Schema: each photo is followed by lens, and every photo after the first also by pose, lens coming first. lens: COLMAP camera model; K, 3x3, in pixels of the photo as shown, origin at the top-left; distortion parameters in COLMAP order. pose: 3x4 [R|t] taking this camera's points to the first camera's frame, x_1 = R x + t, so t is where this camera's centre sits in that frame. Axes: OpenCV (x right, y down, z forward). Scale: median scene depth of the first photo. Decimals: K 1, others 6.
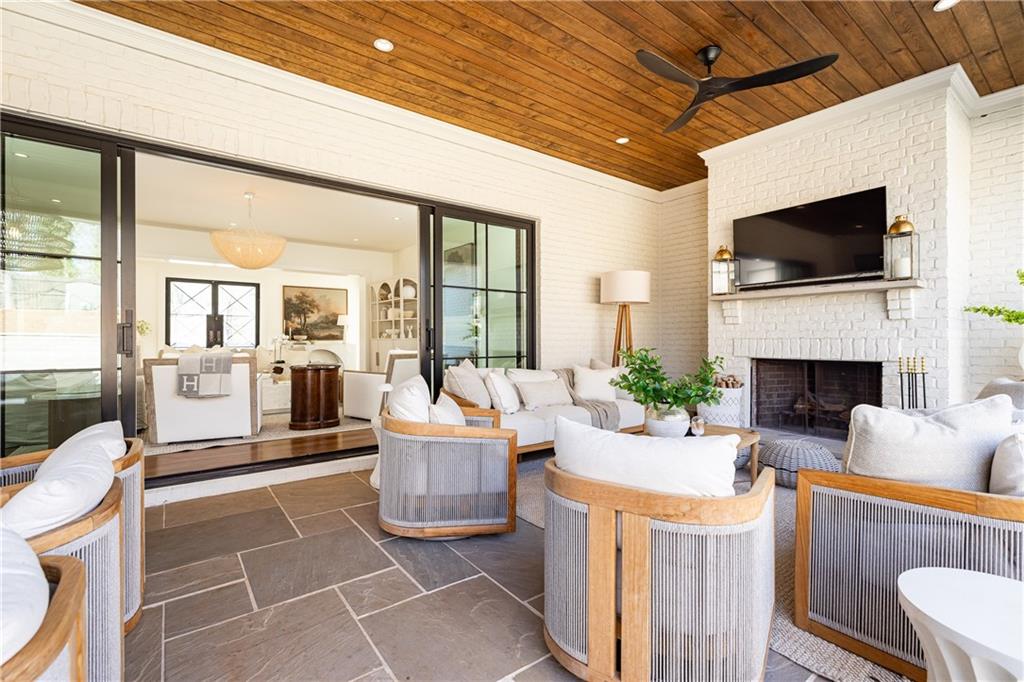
lens RADIAL K [[426.9, 0, 523.9], [0, 426.9, 341.7], [0, 0, 1]] dist [0.000376, 0.000010]
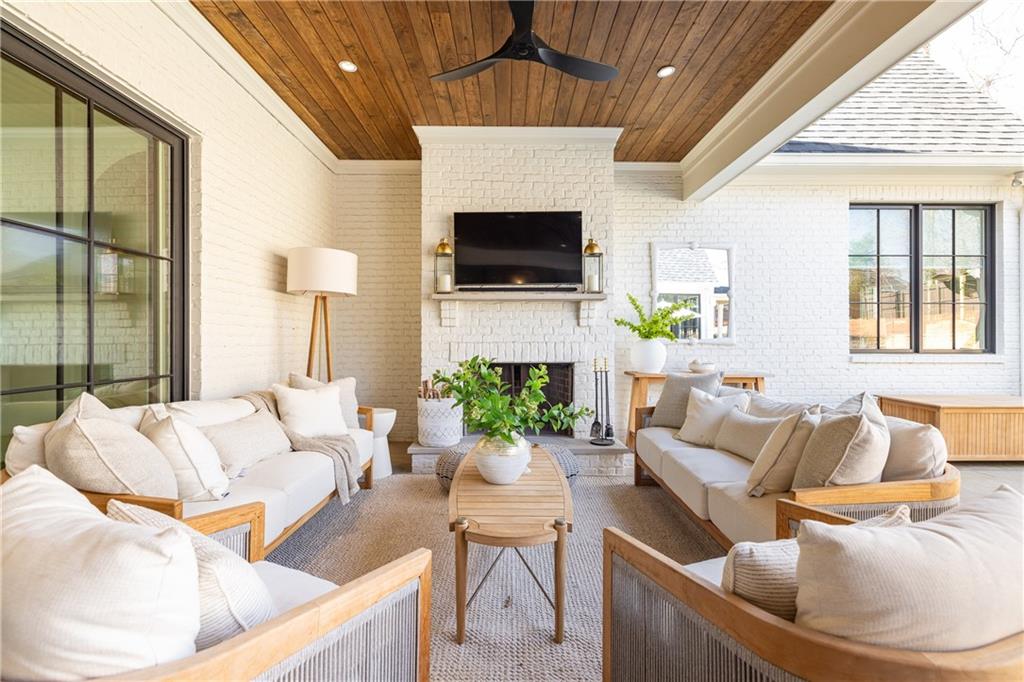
lens RADIAL K [[437.1, 0, 495.3], [0, 437.1, 339.7], [0, 0, 1]] dist [-0.000086, 0.000069]
pose [[0.634927, 0.001549, 0.772571, -0.172987], [0.004460, 0.999974, -0.005671, -0.007422], [-0.772559, 0.007047, 0.634903, 0.336468]]
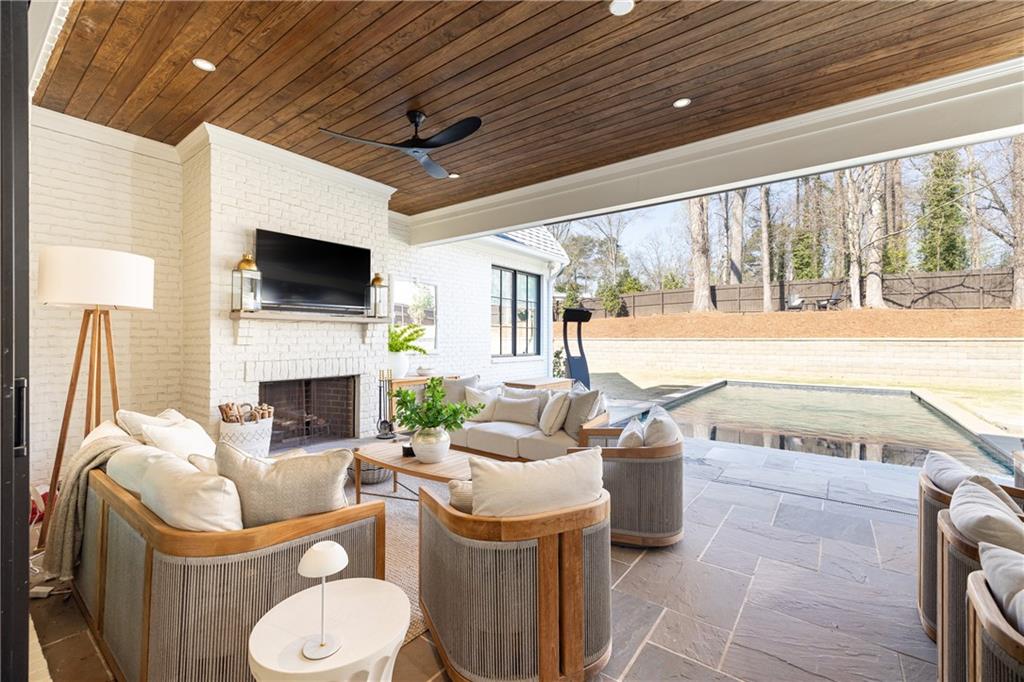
lens RADIAL K [[426.9, 0, 523.9], [0, 426.9, 341.7], [0, 0, 1]] dist [0.000376, 0.000010]
pose [[-0.241928, 0.000050, 0.970294, -0.502066], [0.007884, 0.999967, 0.001914, -0.045923], [-0.970262, 0.008113, -0.241920, 0.667895]]
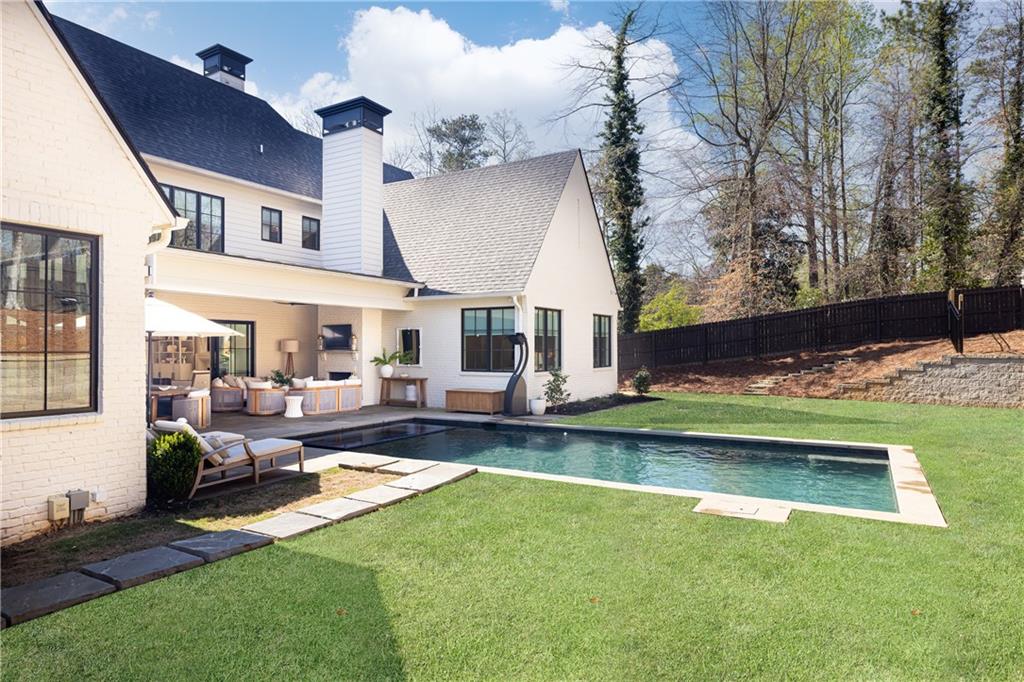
lens RADIAL K [[620.9, 0, 512.0], [0, 620.9, 341.0], [0, 0, 1]] dist [-0.000172, -0.000038]
pose [[0.939594, -0.001598, 0.342287, 0.235588], [0.010856, 0.999625, -0.025136, -0.052824], [-0.342118, 0.027334, 0.939259, -3.574906]]
